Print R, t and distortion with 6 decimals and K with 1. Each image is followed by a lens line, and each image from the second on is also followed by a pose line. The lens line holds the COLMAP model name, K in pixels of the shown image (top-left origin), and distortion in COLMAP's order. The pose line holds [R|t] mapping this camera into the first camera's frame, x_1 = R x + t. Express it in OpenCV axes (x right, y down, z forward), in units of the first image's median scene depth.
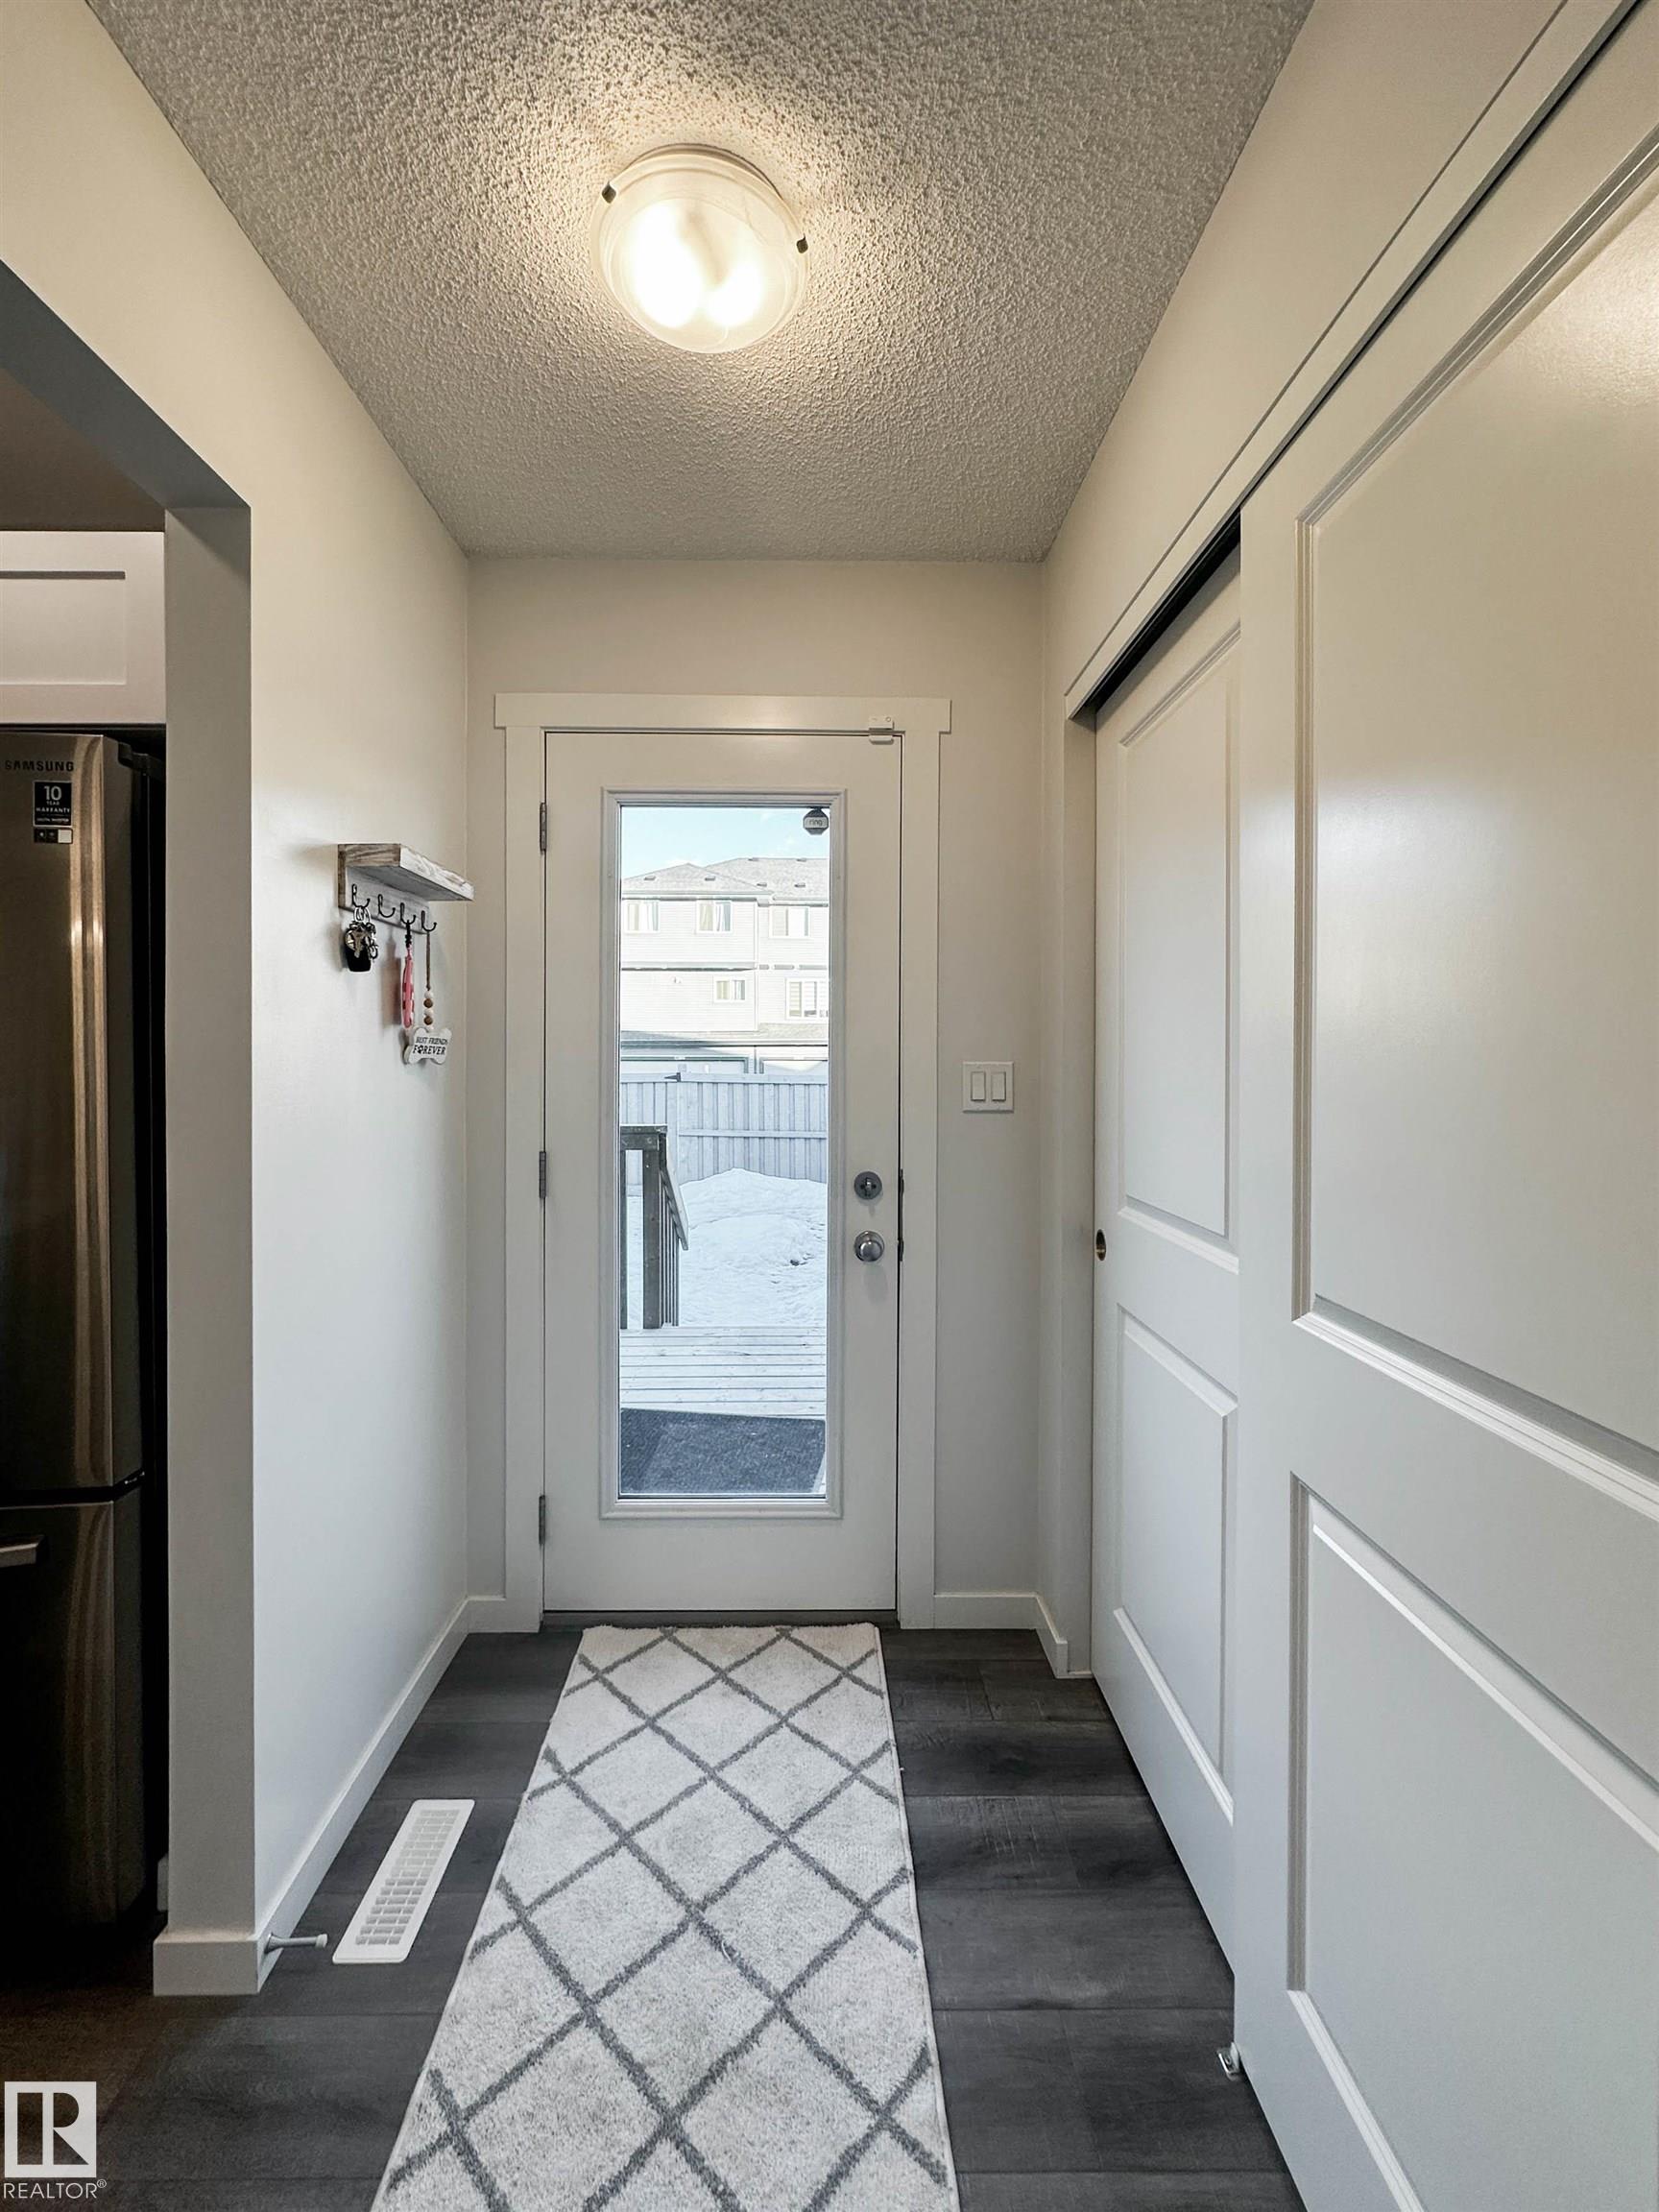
lens RADIAL K [[915.9, 0, 824.1], [0, 915.9, 1076.2], [0, 0, 1]] dist [-0.001377, 0.000160]
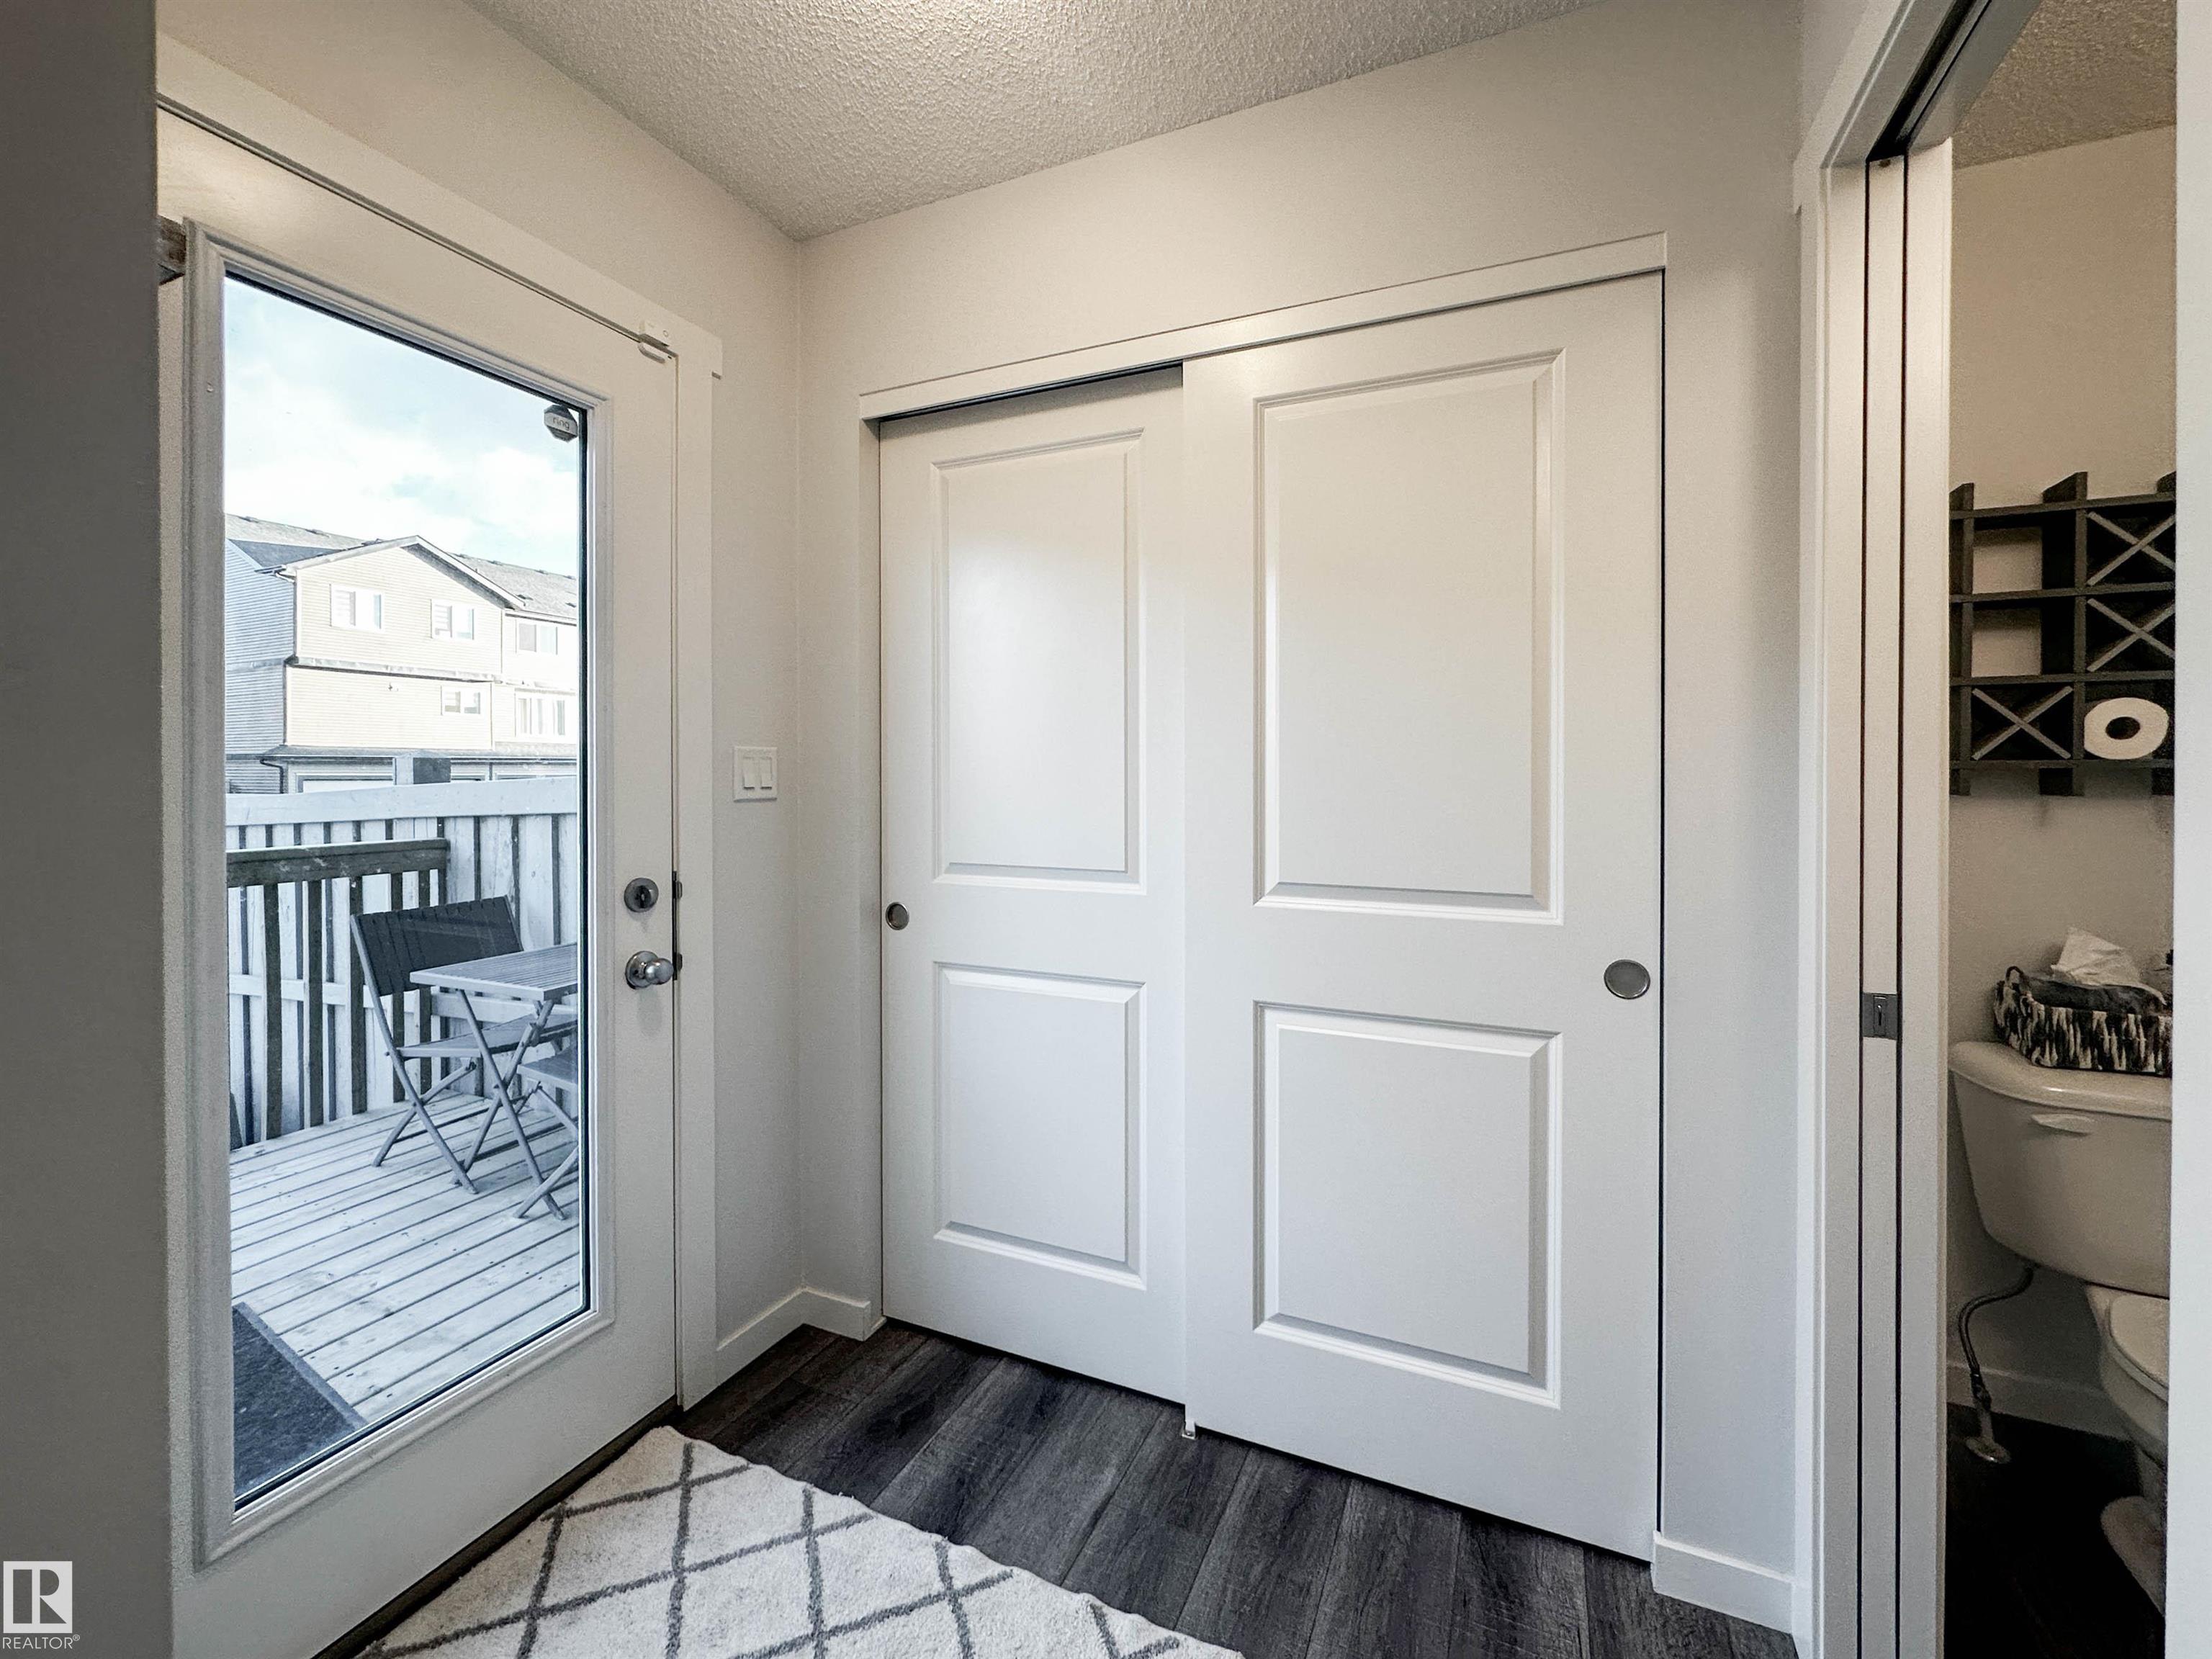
lens RADIAL K [[935.3, 0, 1061.9], [0, 935.3, 792.4], [0, 0, 1]] dist [-0.001251, -0.000139]
pose [[0.421494, -0.015601, 0.906697, -0.632600], [0.017906, 0.999800, 0.008879, 0.031850], [-0.906654, 0.012493, 0.421689, 0.358595]]
